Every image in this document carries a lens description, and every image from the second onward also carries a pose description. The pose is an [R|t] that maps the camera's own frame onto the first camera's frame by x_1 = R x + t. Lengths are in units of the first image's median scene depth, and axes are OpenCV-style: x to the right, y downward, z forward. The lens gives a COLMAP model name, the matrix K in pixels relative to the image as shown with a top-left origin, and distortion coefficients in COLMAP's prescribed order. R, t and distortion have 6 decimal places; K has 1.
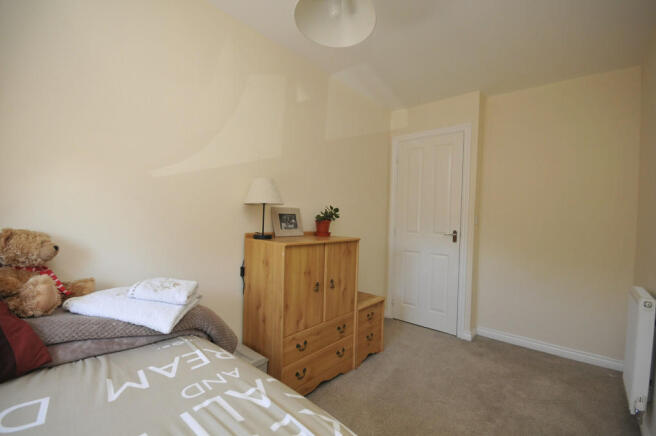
lens RADIAL K [[288.8, 0, 327.4], [0, 288.8, 223.0], [0, 0, 1]] dist [-0.000470, 0.001020]
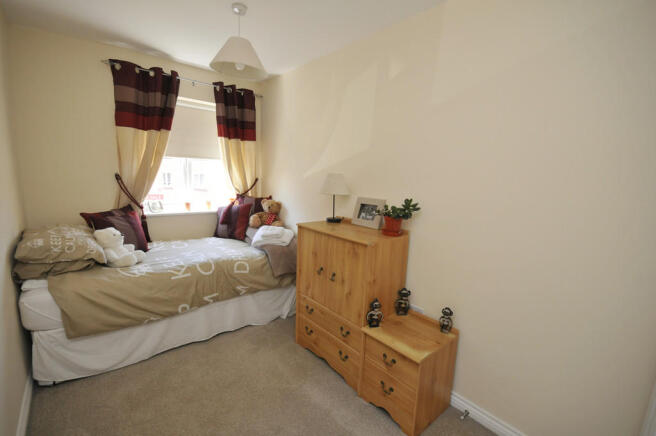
lens RADIAL K [[288.8, 0, 327.0], [0, 288.8, 214.7], [0, 0, 1]] dist [-0.000470, 0.001020]
pose [[-0.153099, 0.108515, -0.982235, 0.960273], [-0.061385, 0.990989, 0.119050, -0.117832], [0.986302, 0.078521, -0.145058, 1.089019]]
